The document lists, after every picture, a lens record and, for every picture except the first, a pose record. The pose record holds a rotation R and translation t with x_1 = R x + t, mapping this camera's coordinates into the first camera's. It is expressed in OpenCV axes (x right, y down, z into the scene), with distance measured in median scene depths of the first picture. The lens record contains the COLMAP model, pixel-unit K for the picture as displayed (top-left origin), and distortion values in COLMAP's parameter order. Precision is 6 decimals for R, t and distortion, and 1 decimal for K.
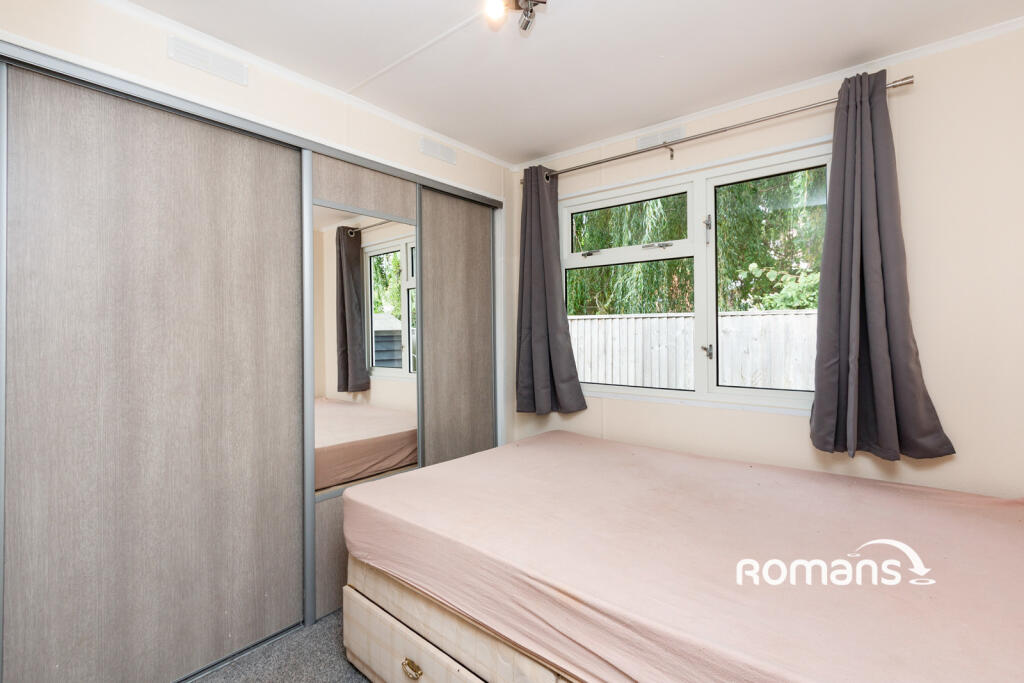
lens RADIAL K [[468.5, 0, 512.0], [0, 468.5, 341.5], [0, 0, 1]] dist [-0.000367, -0.000216]
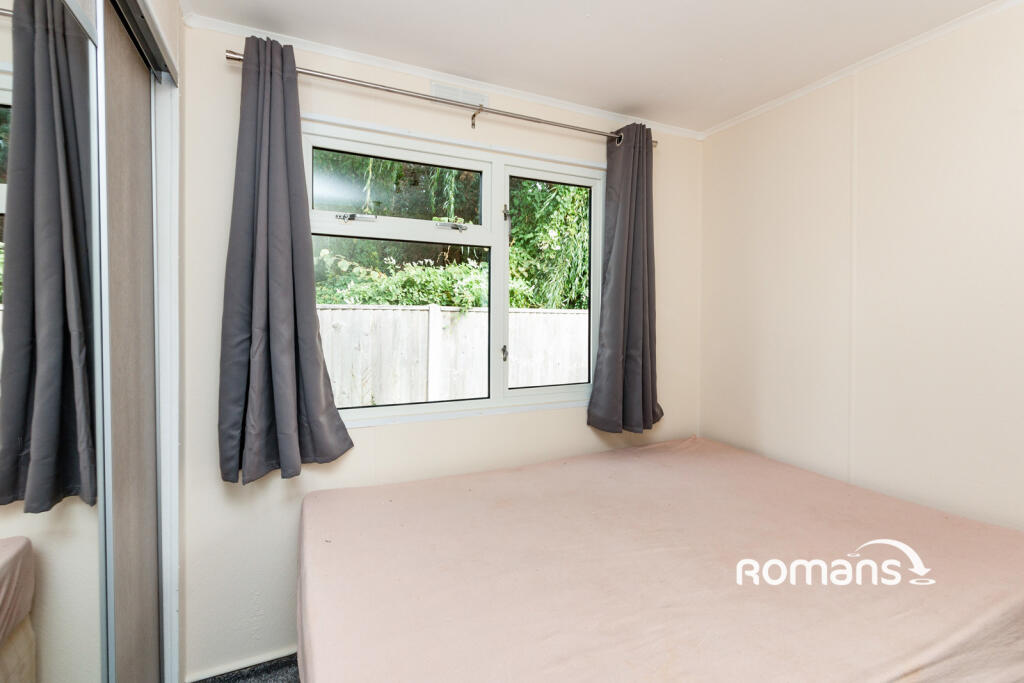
lens RADIAL K [[492.6, 0, 512.8], [0, 492.6, 335.0], [0, 0, 1]] dist [0.000065, -0.000128]
pose [[0.429253, -0.020404, 0.902954, -0.424052], [0.008396, 0.999792, 0.018600, -0.032723], [-0.903145, -0.000403, 0.429335, 0.546663]]
